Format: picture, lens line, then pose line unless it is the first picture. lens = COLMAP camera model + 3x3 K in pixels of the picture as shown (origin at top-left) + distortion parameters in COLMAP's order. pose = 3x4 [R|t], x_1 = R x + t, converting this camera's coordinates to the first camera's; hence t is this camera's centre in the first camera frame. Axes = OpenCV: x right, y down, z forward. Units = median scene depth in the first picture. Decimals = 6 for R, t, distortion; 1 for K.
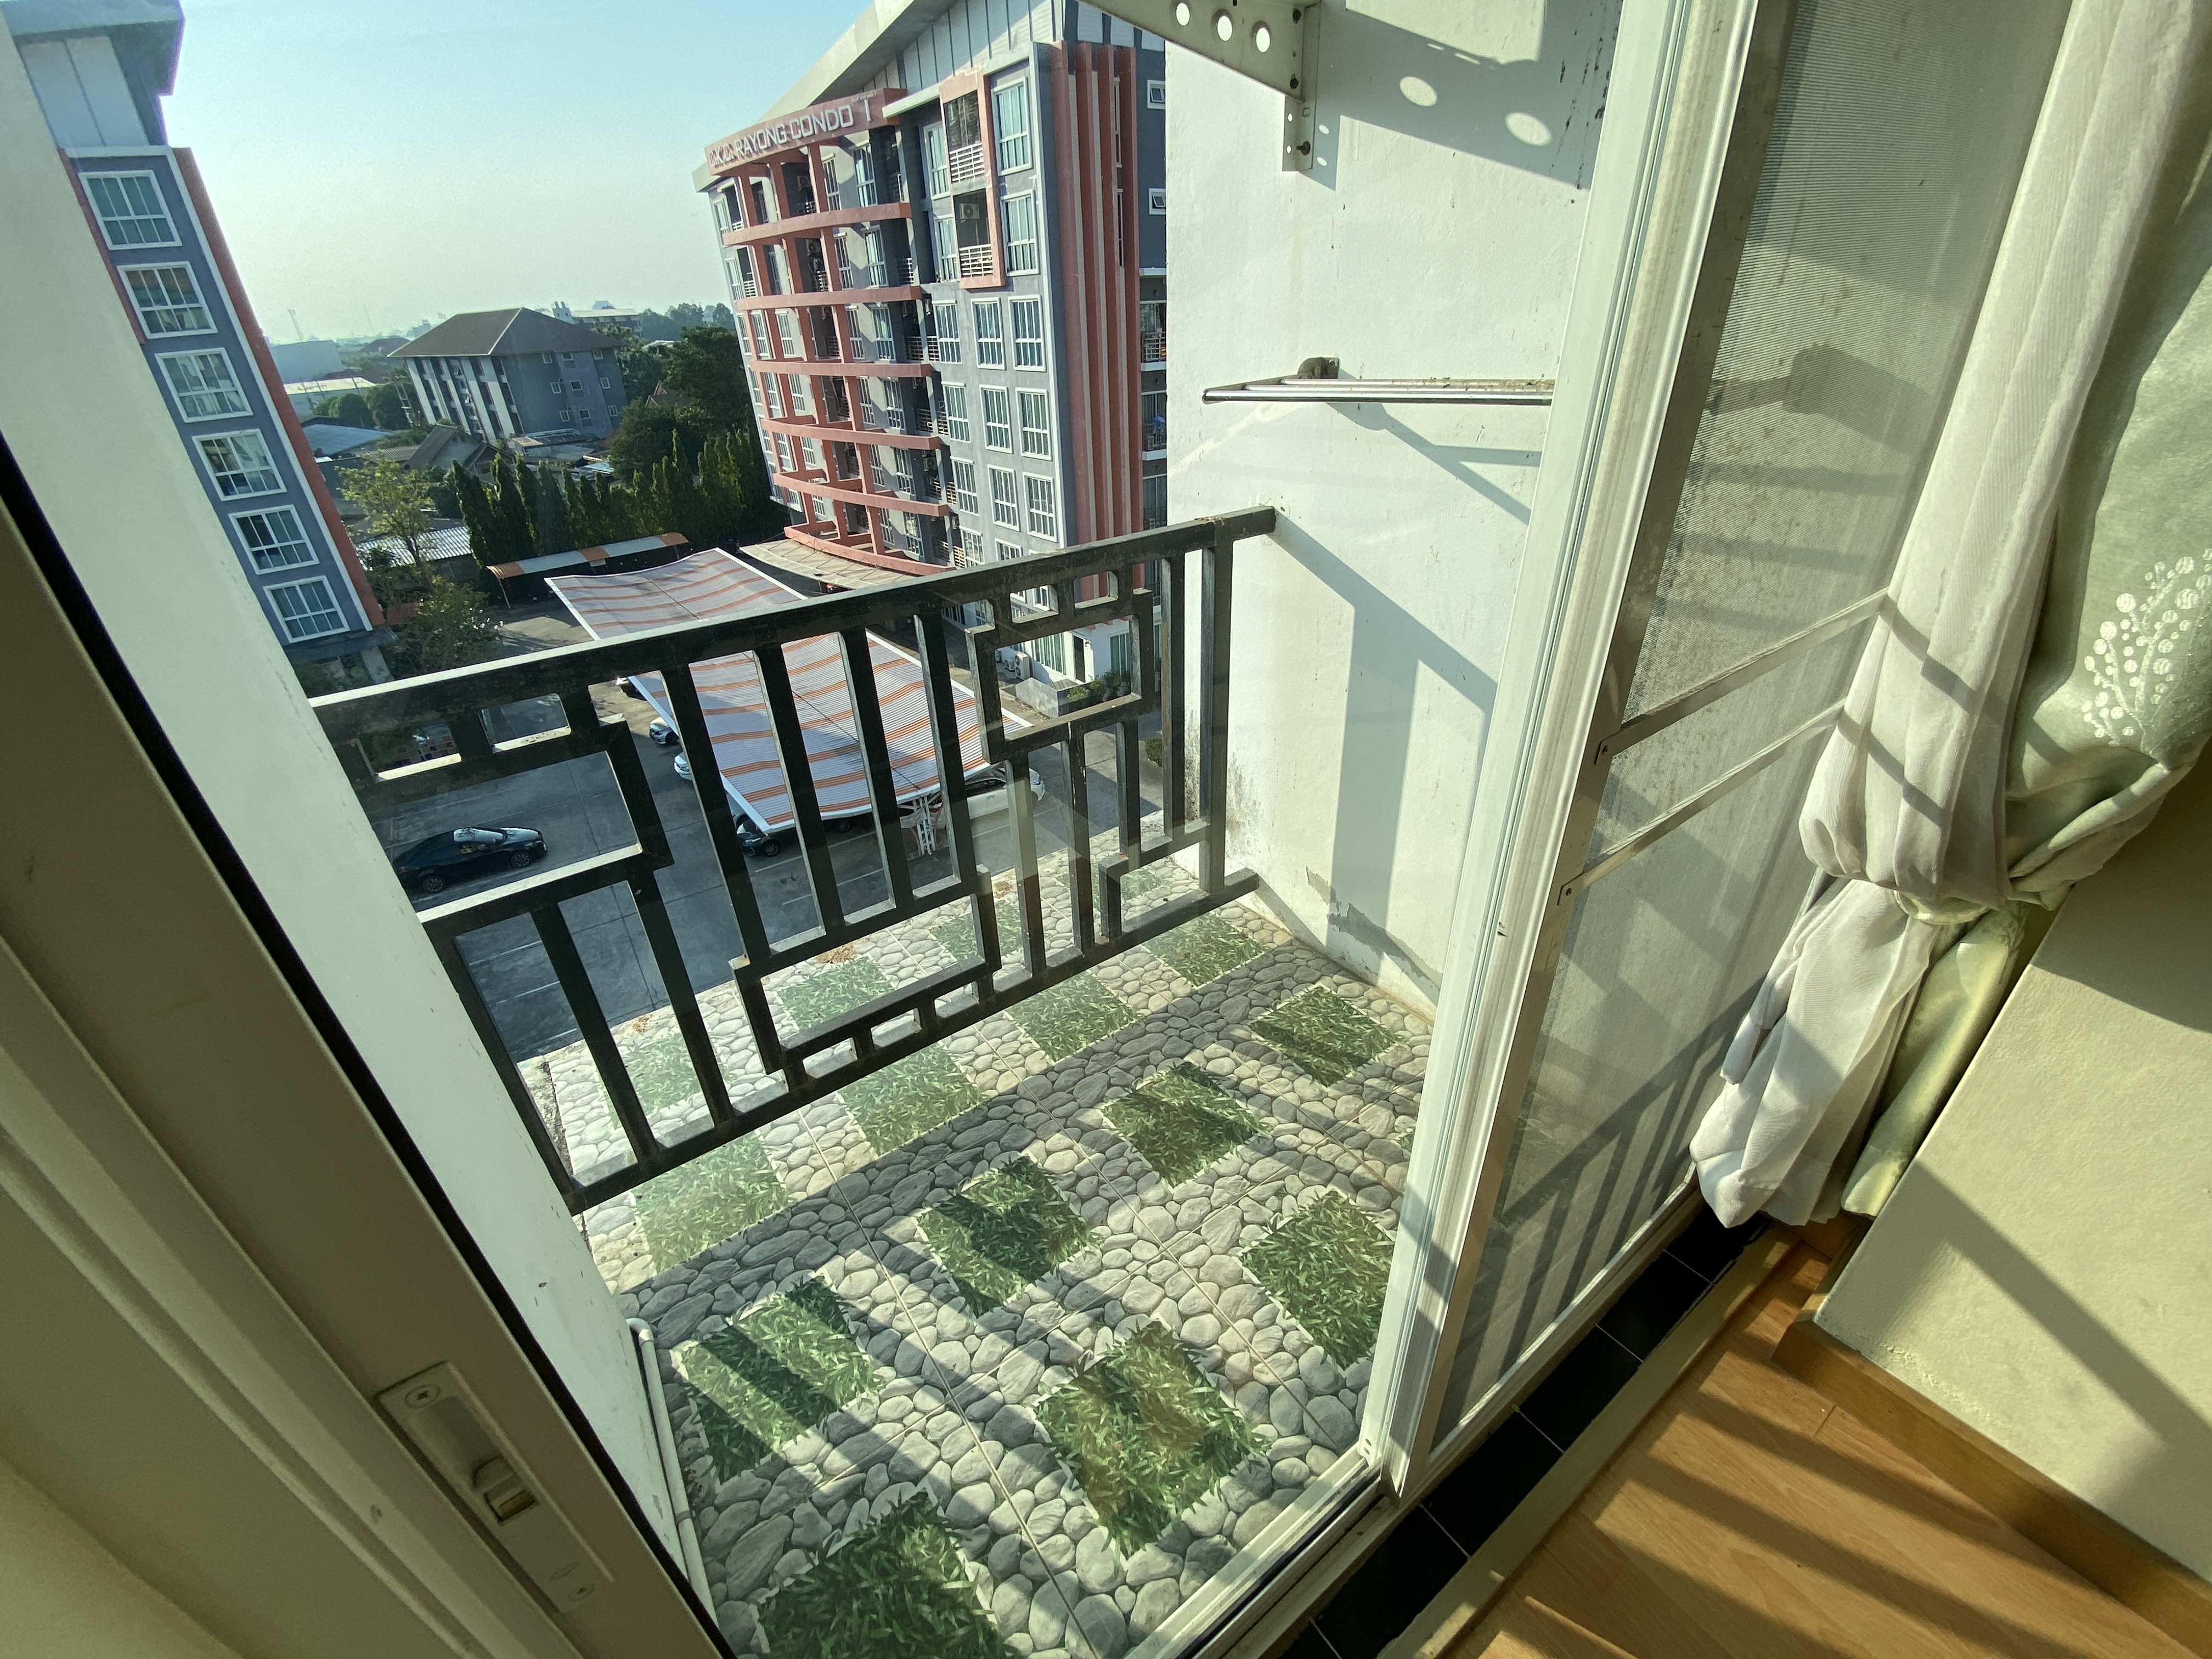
lens RADIAL K [[905.2, 0, 1063.6], [0, 905.2, 825.1], [0, 0, 1]] dist [-0.000267, 0.000074]
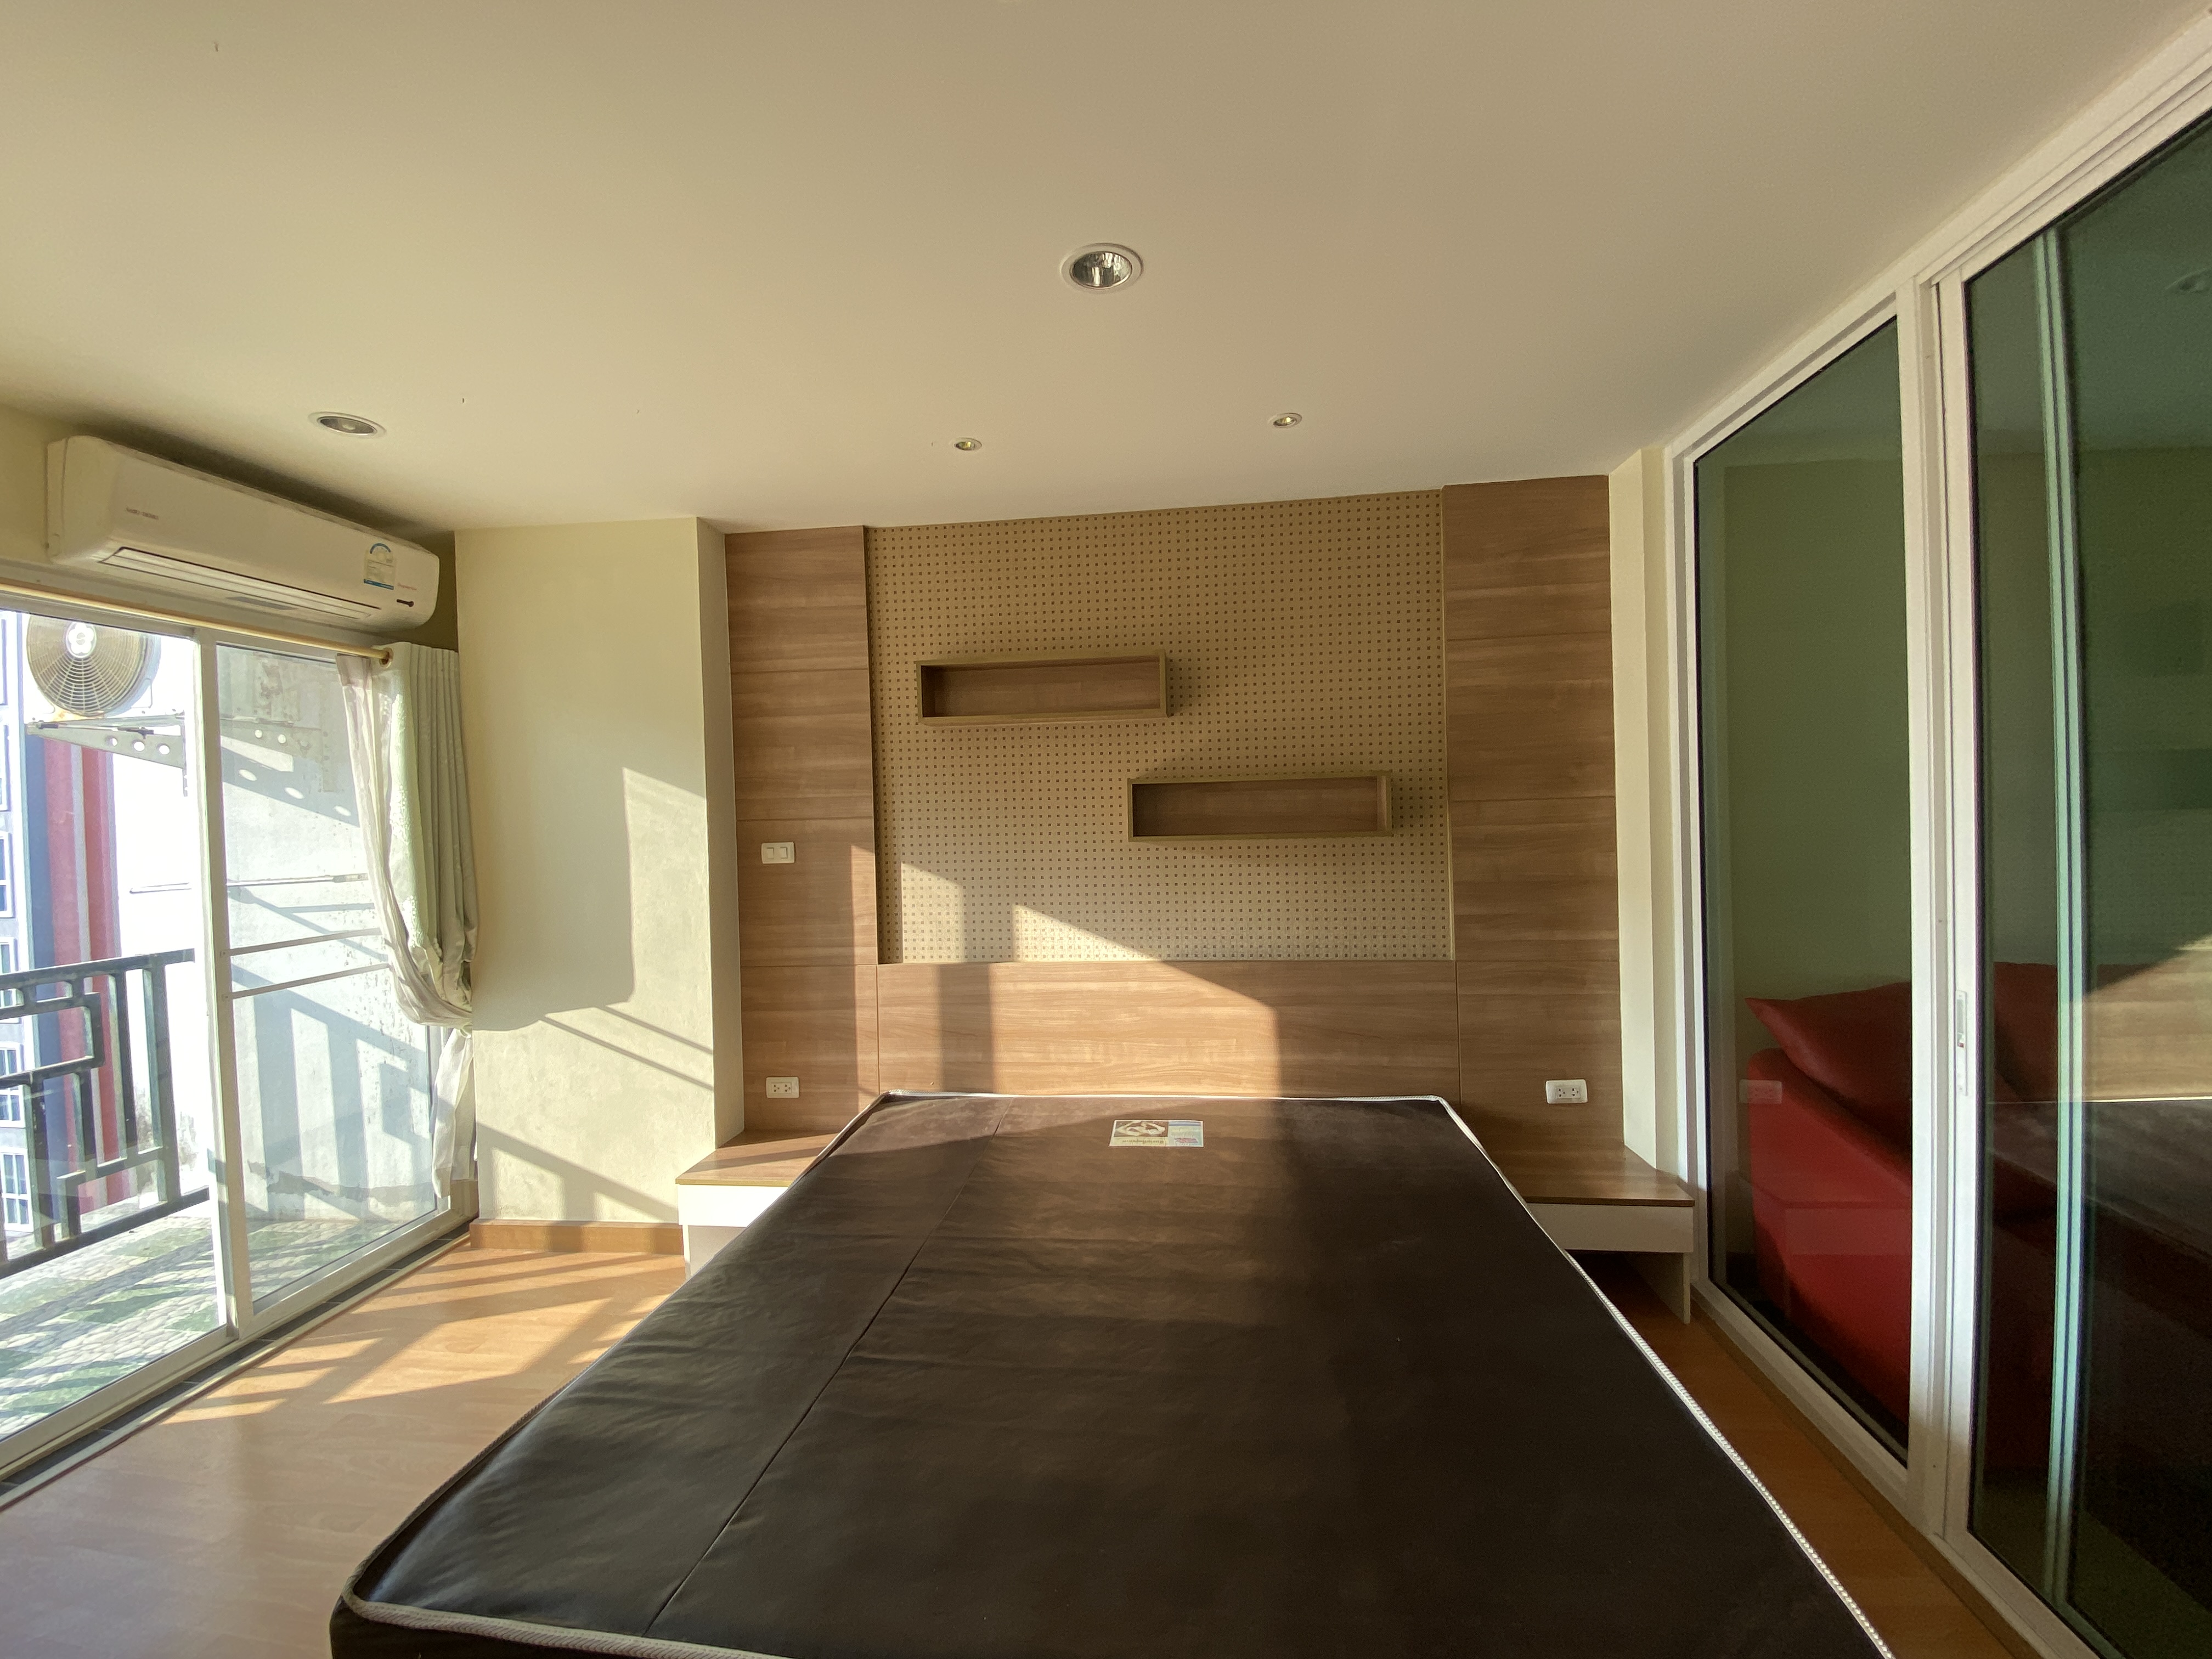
lens RADIAL K [[898.1, 0, 1106.0], [0, 898.1, 829.5], [0, 0, 1]] dist [0.029542, -0.022715]
pose [[0.646296, 0.032592, 0.762390, 0.020126], [0.368033, 0.861897, -0.348836, 0.758968], [-0.668471, 0.506036, 0.545045, -1.345851]]
